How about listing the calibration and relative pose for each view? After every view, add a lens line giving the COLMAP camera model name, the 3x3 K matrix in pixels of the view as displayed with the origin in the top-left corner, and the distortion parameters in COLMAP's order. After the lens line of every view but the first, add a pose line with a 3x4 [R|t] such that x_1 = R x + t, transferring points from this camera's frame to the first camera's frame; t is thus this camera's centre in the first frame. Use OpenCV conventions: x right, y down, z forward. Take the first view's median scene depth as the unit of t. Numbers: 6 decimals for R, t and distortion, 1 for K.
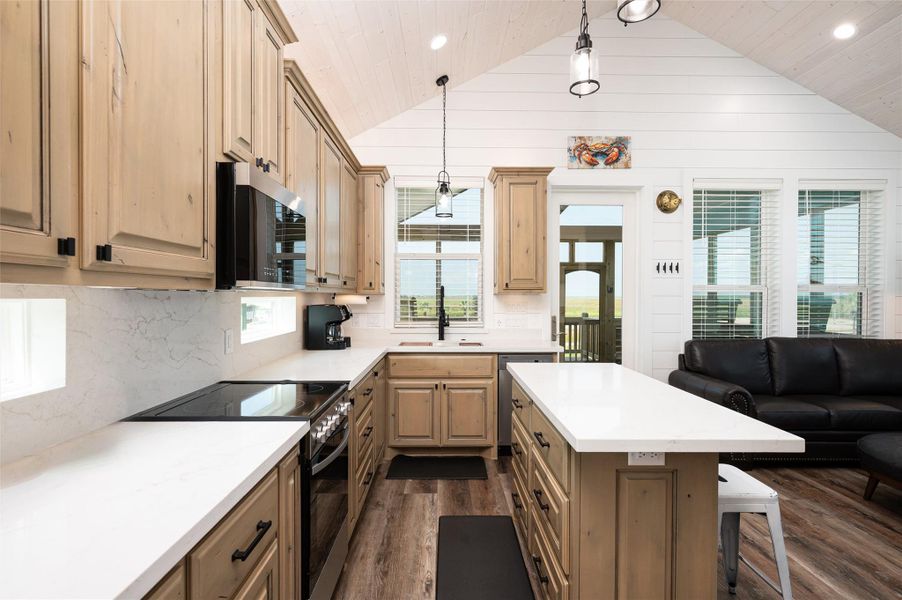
lens RADIAL K [[428.9, 0, 451.0], [0, 428.9, 300.0], [0, 0, 1]] dist [-0.001177, -0.000075]
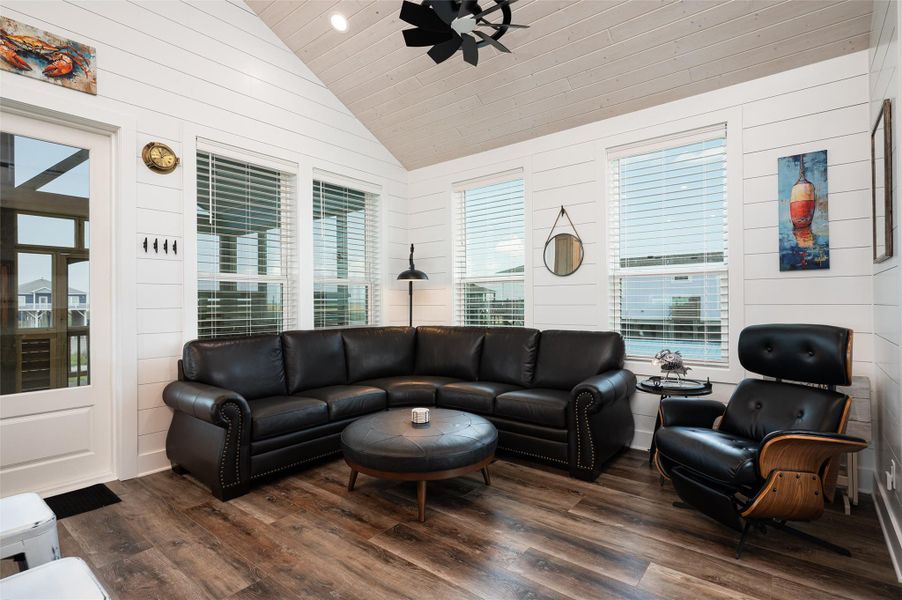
lens RADIAL K [[445.3, 0, 445.8], [0, 445.3, 298.7], [0, 0, 1]] dist [-0.002843, -0.000265]
pose [[0.643605, -0.001355, 0.765357, 0.234127], [0.016784, 0.999783, -0.012344, 0.034364], [-0.765174, 0.020790, 0.643488, 0.124319]]
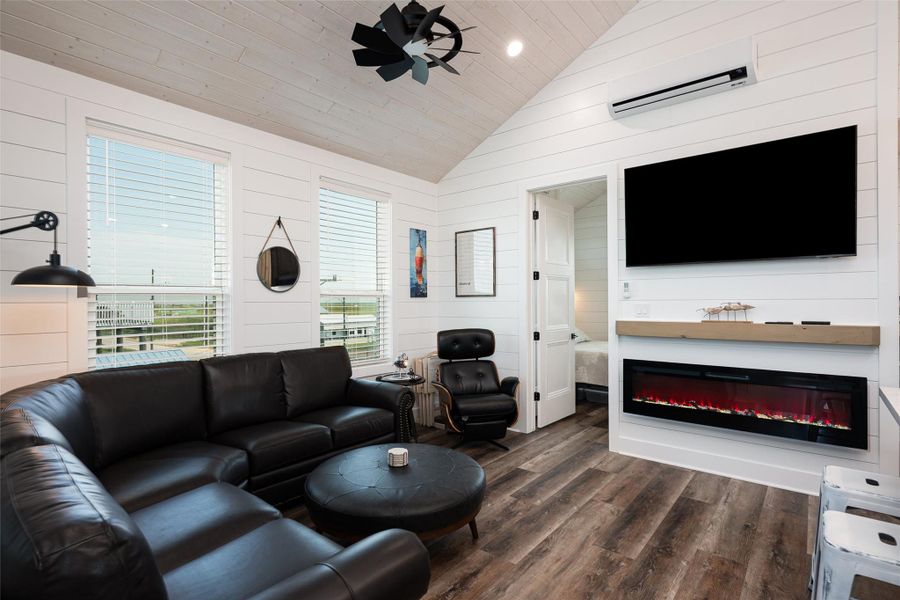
lens RADIAL K [[444.3, 0, 444.9], [0, 444.3, 298.7], [0, 0, 1]] dist [-0.002843, -0.000265]
pose [[-0.754034, 0.007964, 0.656787, 0.291024], [0.010590, 0.999944, 0.000033, -0.005805], [-0.656750, 0.006980, -0.754076, 1.003614]]
